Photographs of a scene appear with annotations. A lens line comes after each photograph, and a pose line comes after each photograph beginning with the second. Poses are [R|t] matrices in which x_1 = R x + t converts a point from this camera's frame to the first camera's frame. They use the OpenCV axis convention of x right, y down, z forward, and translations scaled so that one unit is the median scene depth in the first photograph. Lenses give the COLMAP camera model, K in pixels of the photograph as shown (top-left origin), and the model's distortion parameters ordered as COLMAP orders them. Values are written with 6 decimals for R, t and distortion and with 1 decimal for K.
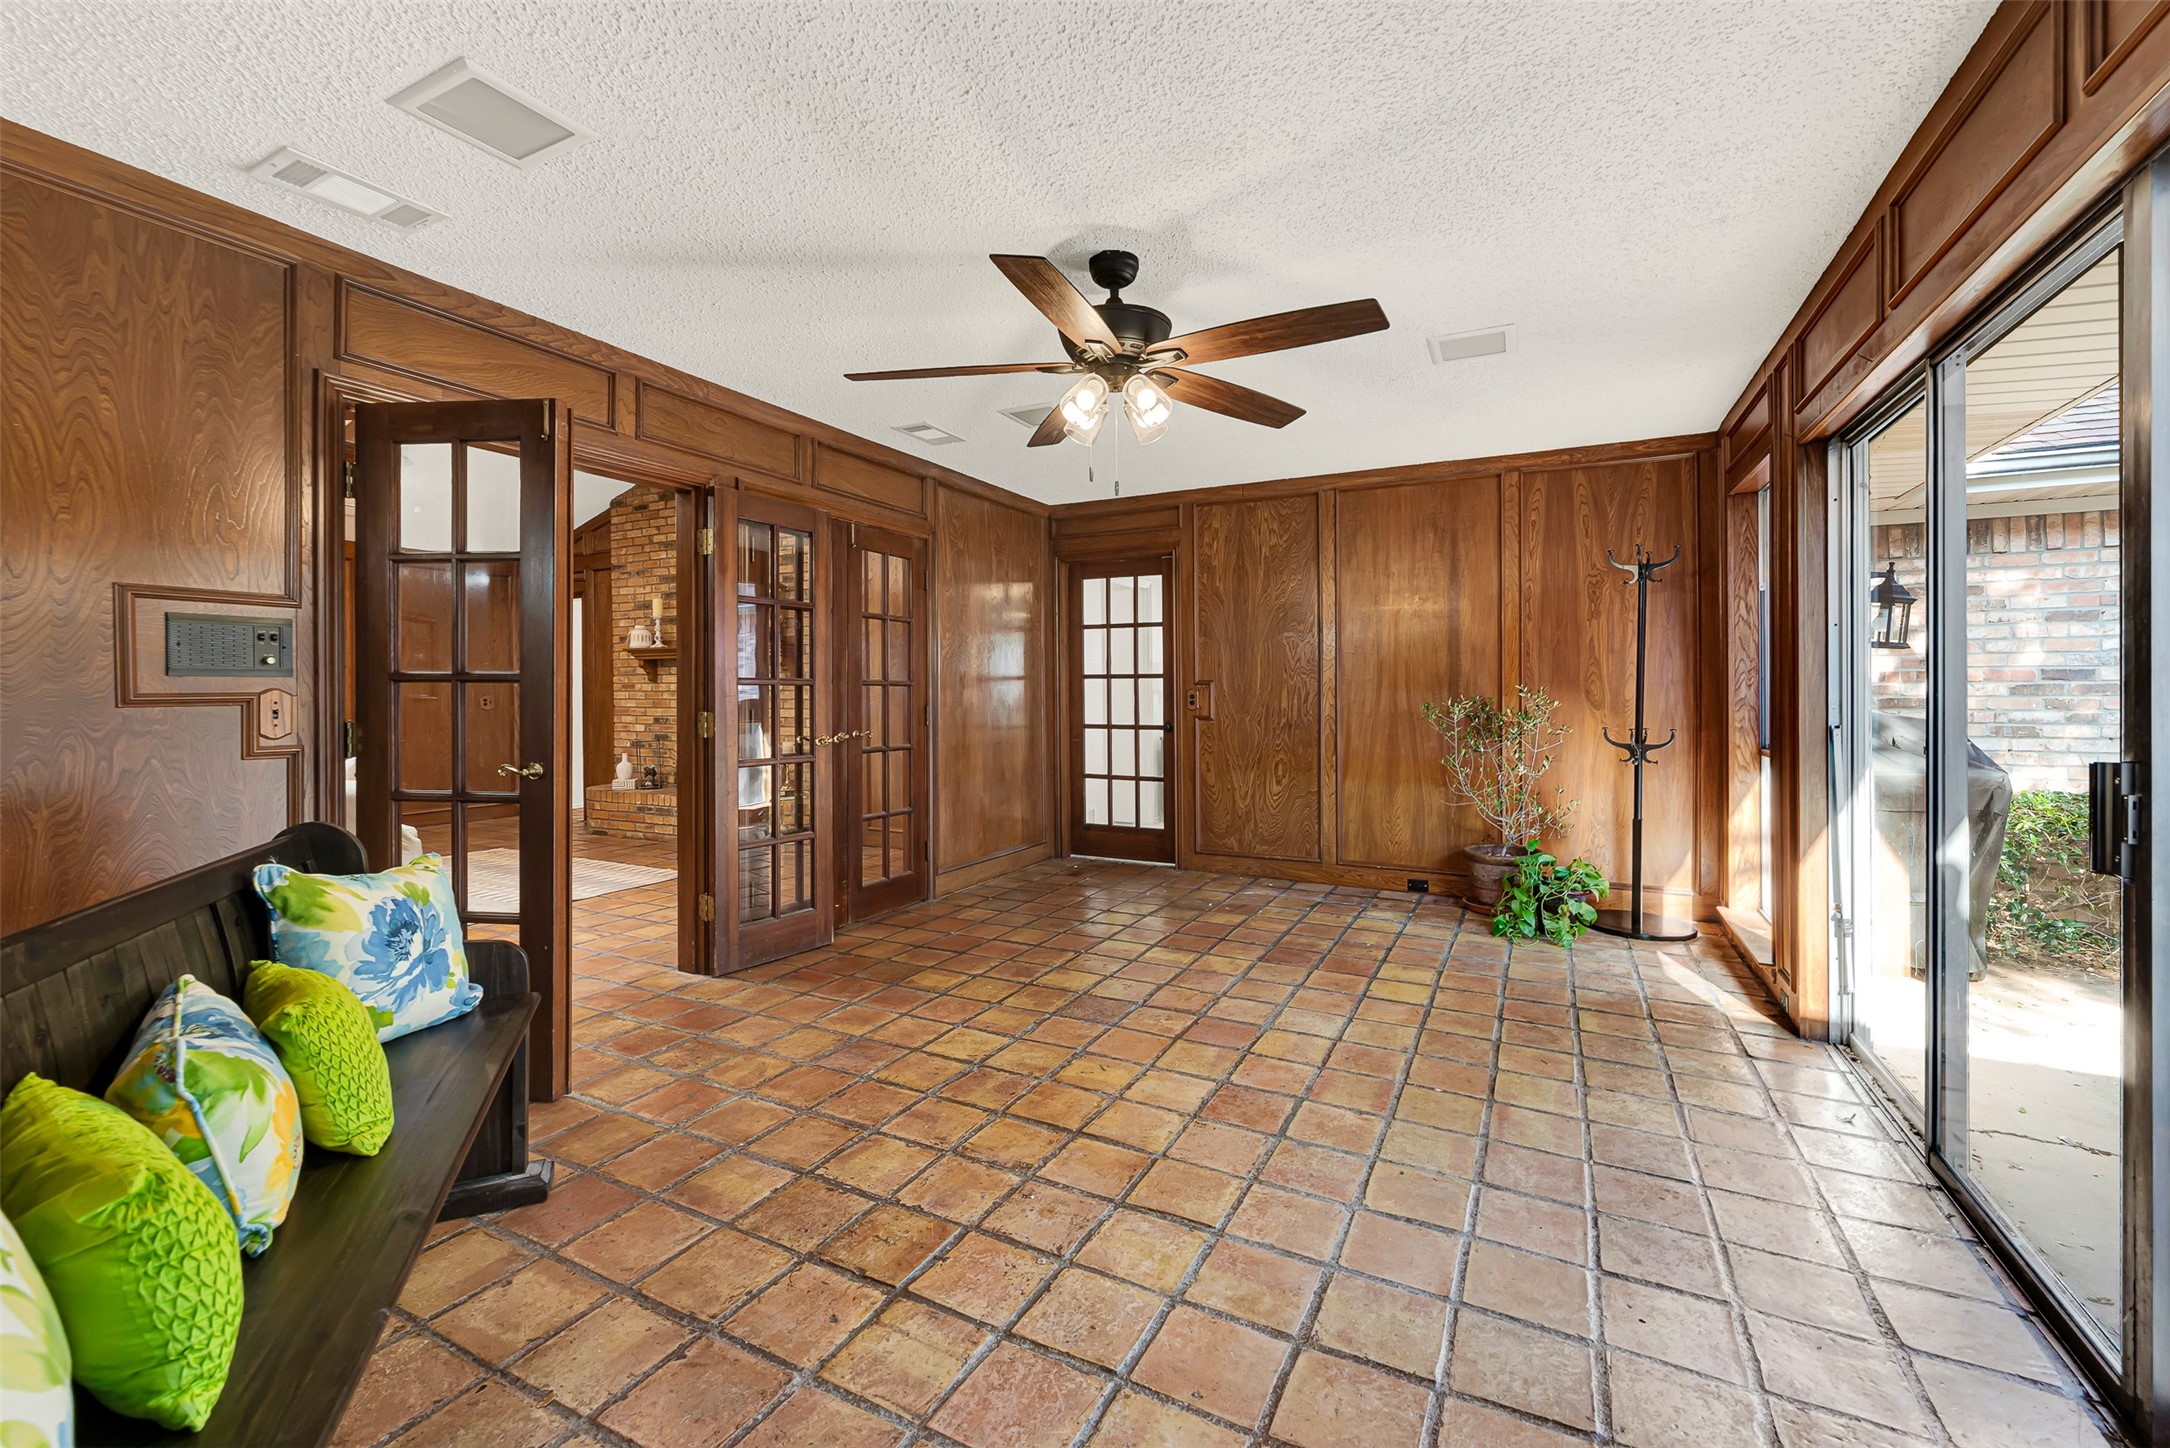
lens RADIAL K [[900.2, 0, 1089.8], [0, 900.2, 695.3], [0, 0, 1]] dist [0.002583, 0.000249]
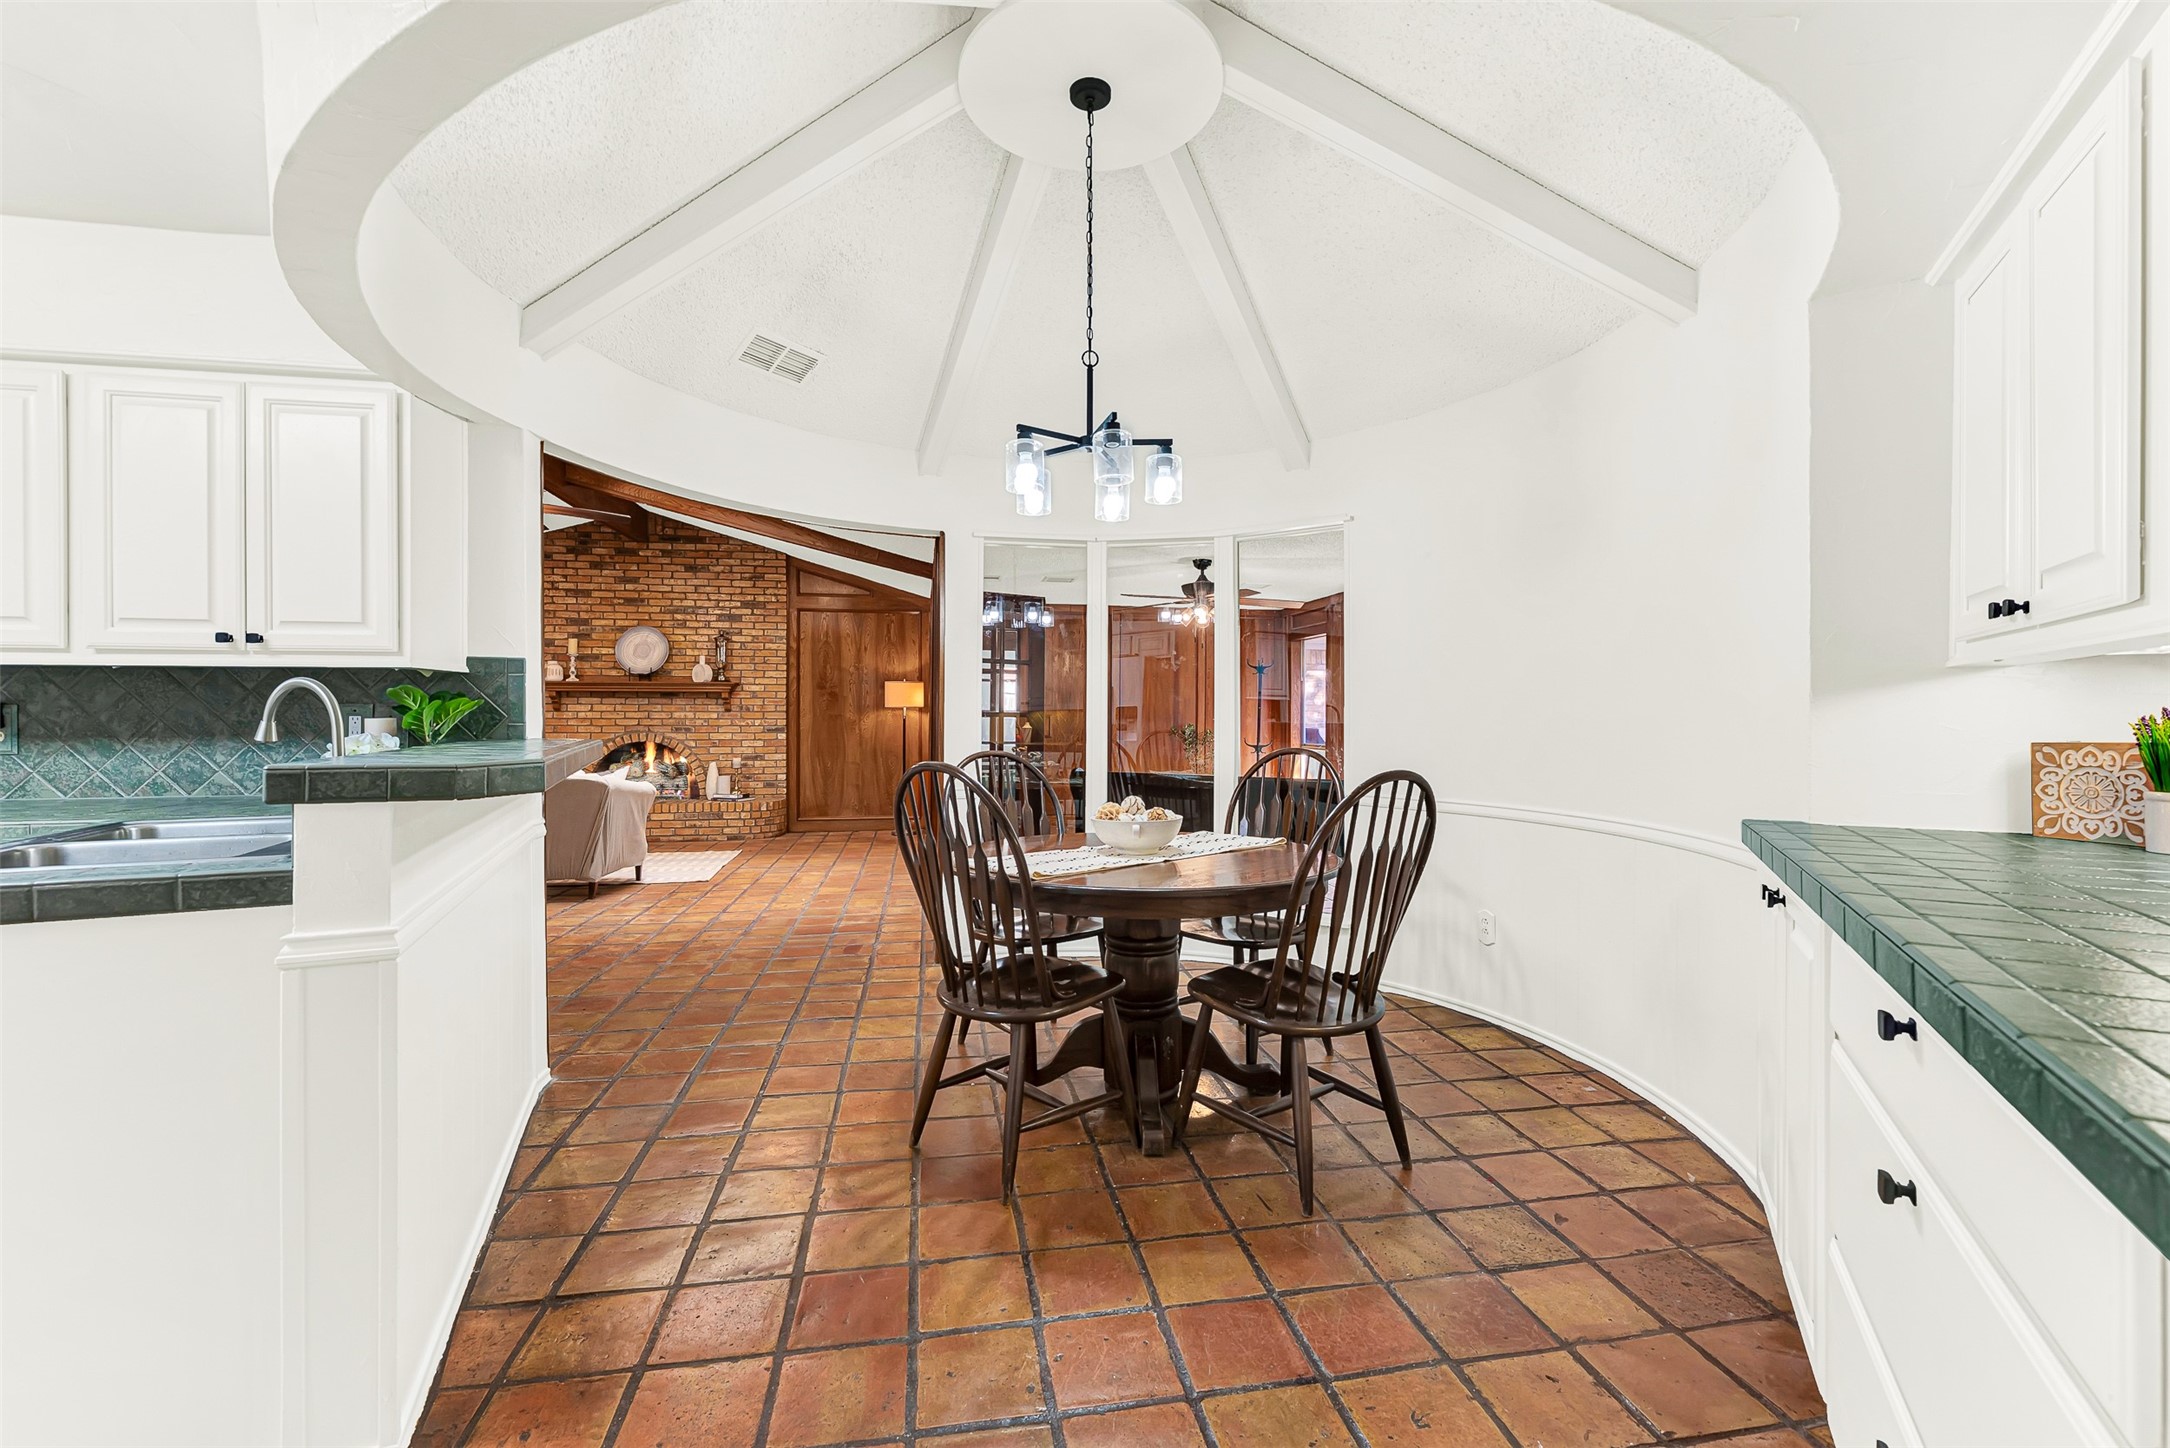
lens RADIAL K [[867.9, 0, 1082.7], [0, 867.9, 711.8], [0, 0, 1]] dist [0.000495, 0.000184]
pose [[0.797093, 0.010106, 0.603772, -0.613978], [-0.000518, 0.999871, -0.016053, 0.004509], [-0.603857, 0.012483, 0.796995, -0.278313]]
